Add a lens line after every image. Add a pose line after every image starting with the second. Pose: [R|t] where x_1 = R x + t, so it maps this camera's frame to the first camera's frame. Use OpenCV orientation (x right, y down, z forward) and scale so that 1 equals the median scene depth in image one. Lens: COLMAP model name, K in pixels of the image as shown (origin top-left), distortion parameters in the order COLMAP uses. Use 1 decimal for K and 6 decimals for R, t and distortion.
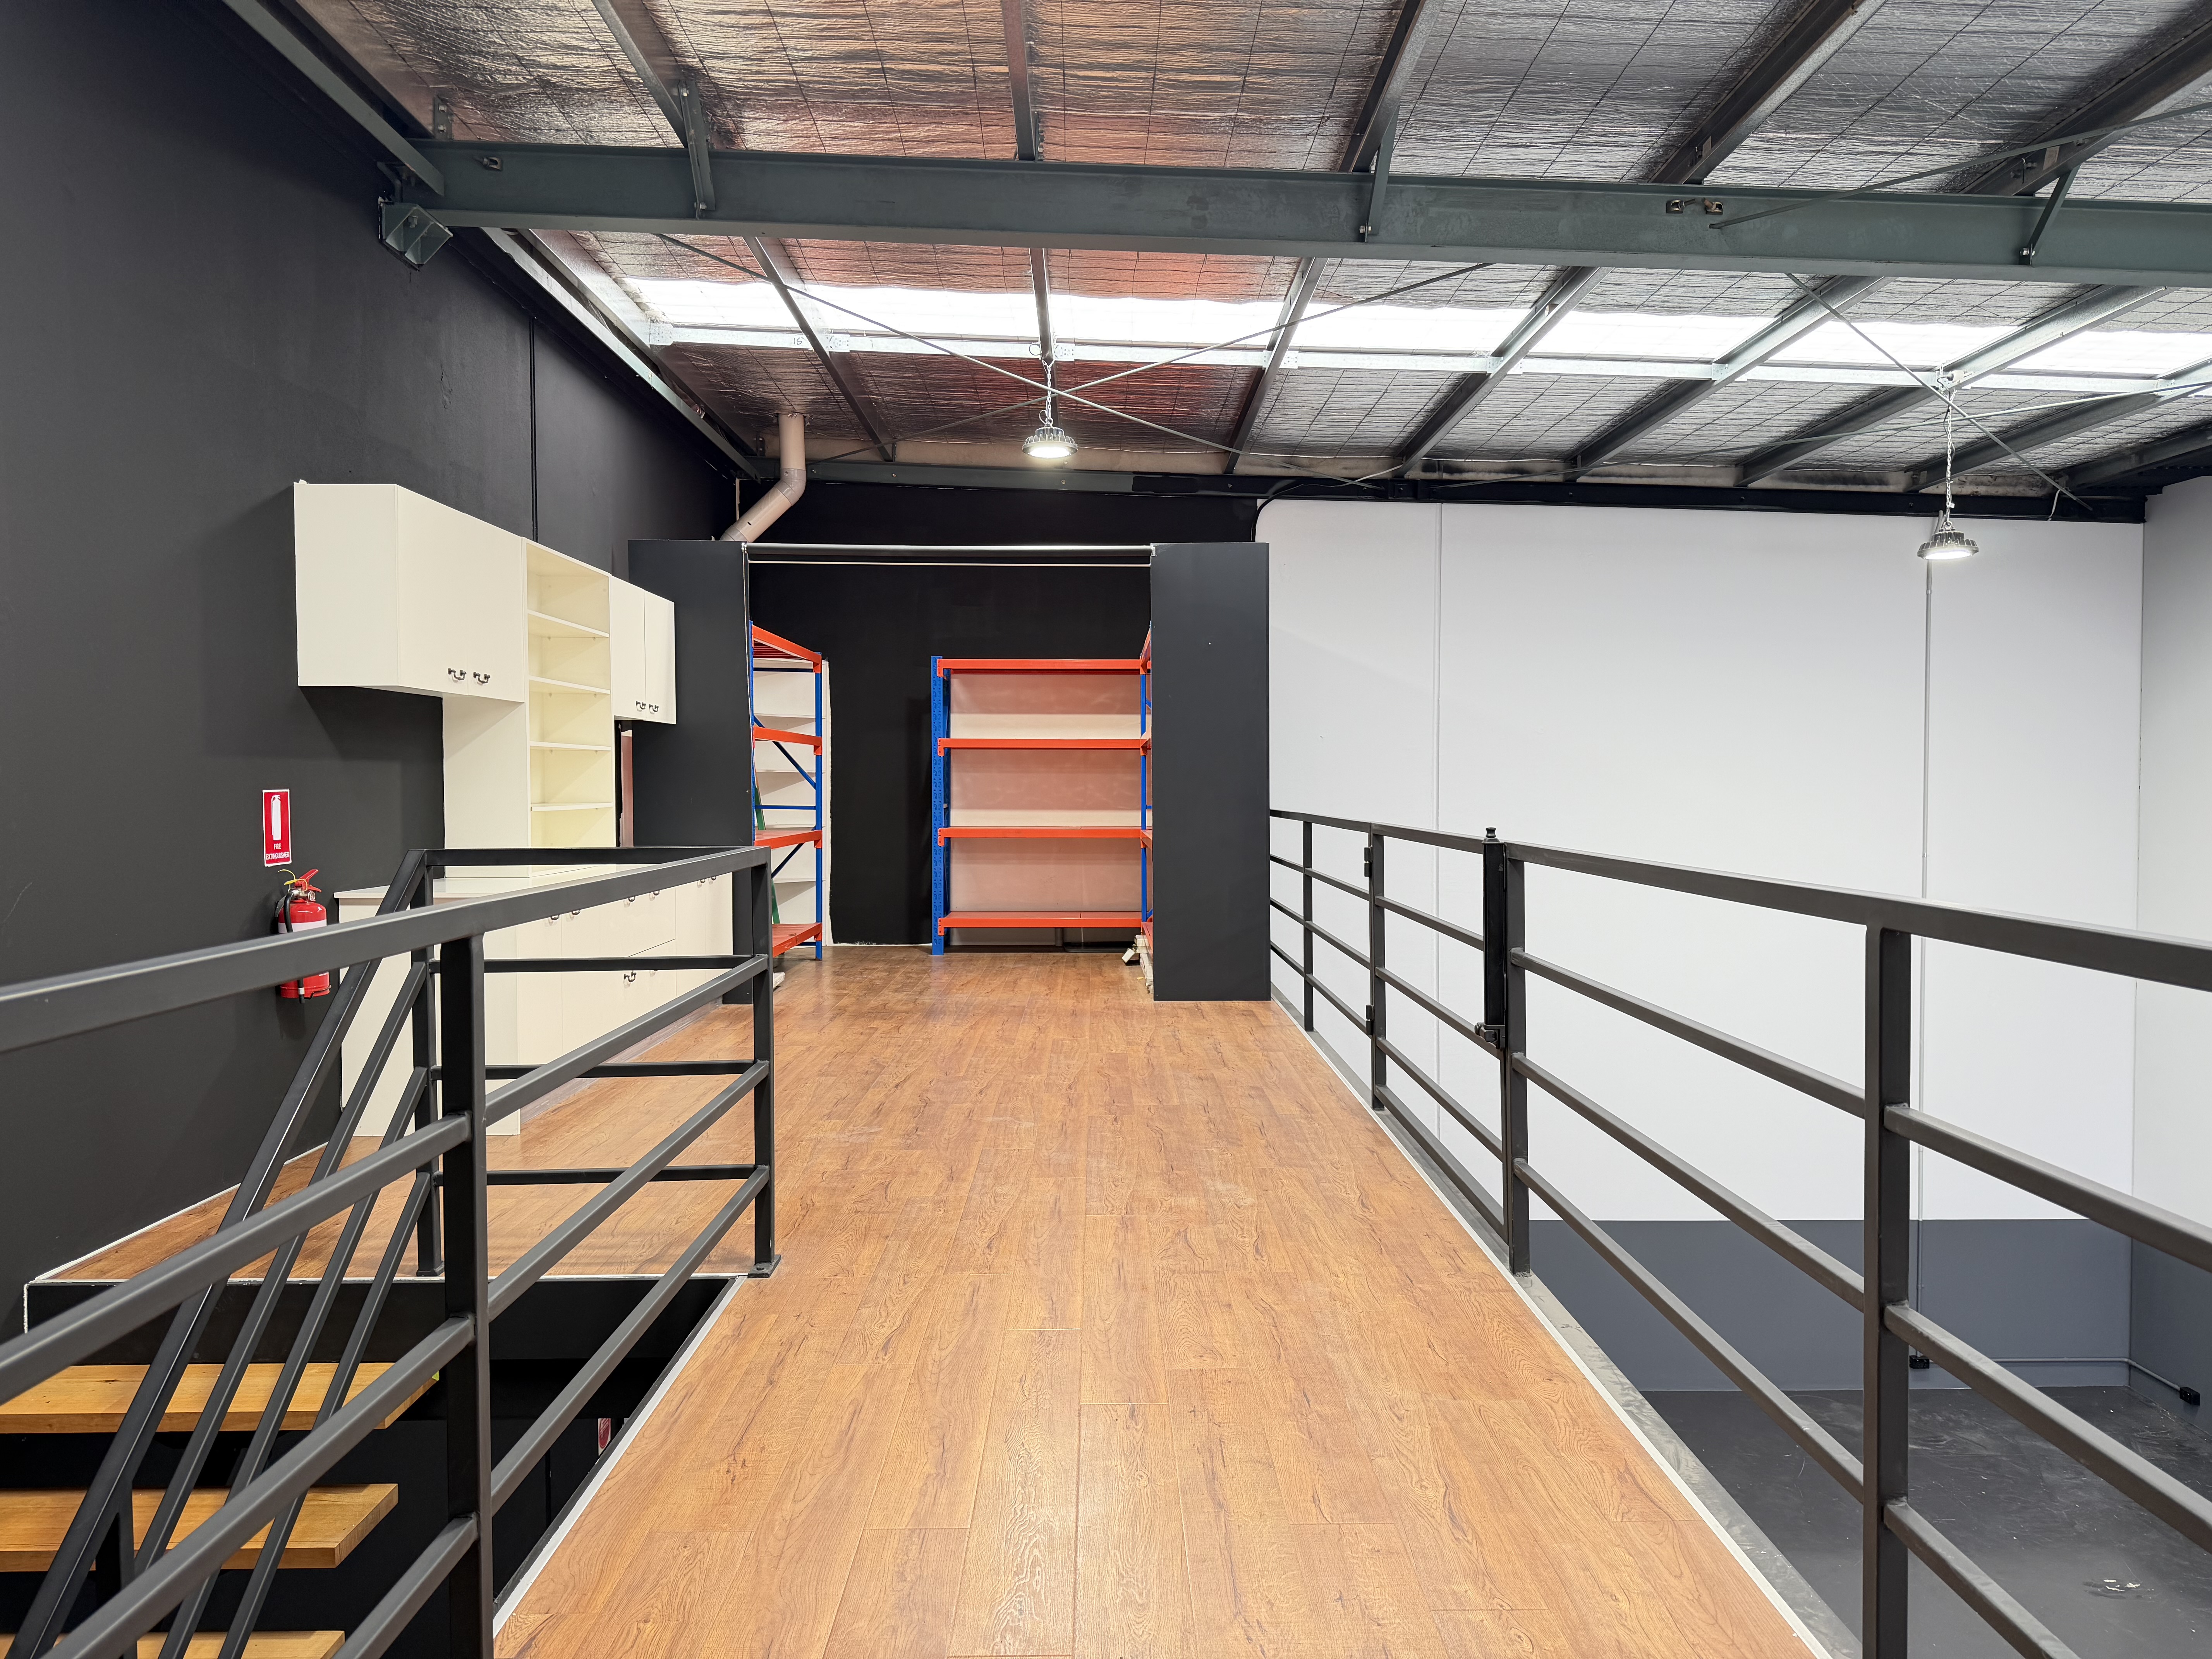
lens RADIAL K [[1553.3, 0, 1106.0], [0, 1553.3, 829.5], [0, 0, 1]] dist [0.129029, -0.146684]
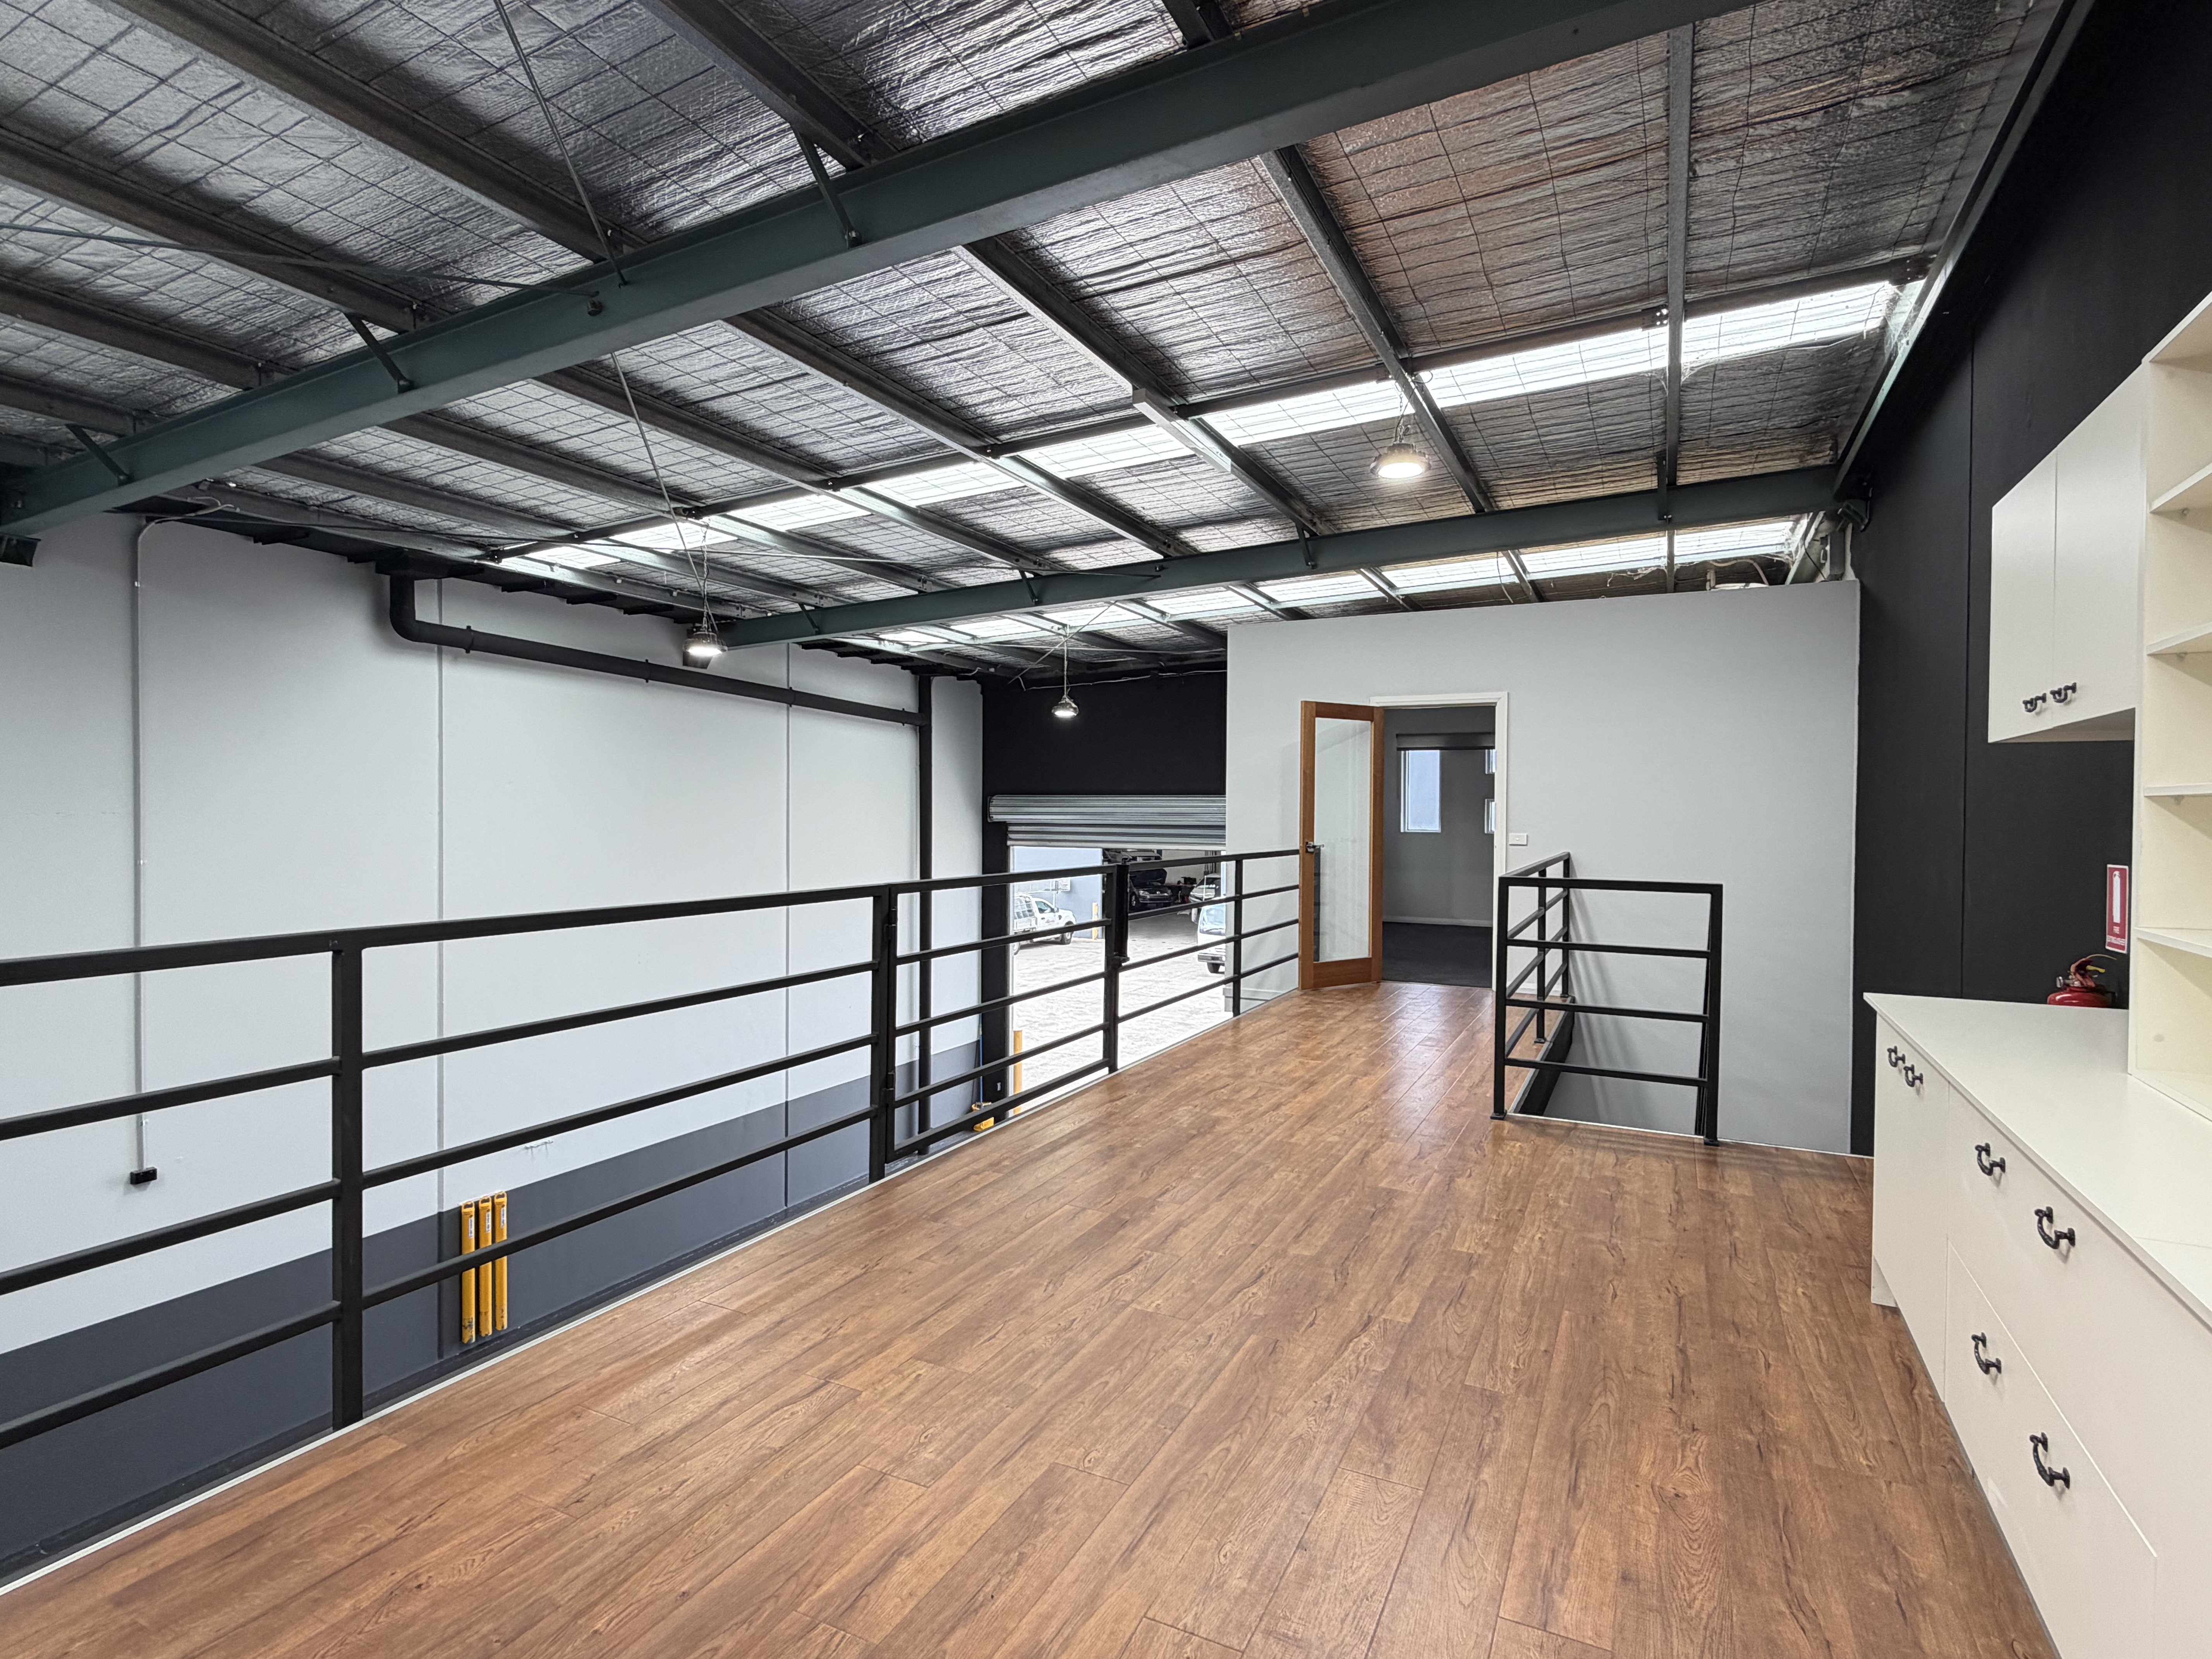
lens RADIAL K [[1104.7, 0, 1106.0], [0, 1104.7, 829.5], [0, 0, 1]] dist [0.000755, 0.000167]
pose [[-0.886456, -0.012368, 0.462647, -0.362597], [0.003038, 0.999466, 0.032540, -0.077369], [-0.462802, 0.030251, -0.885945, 2.108085]]
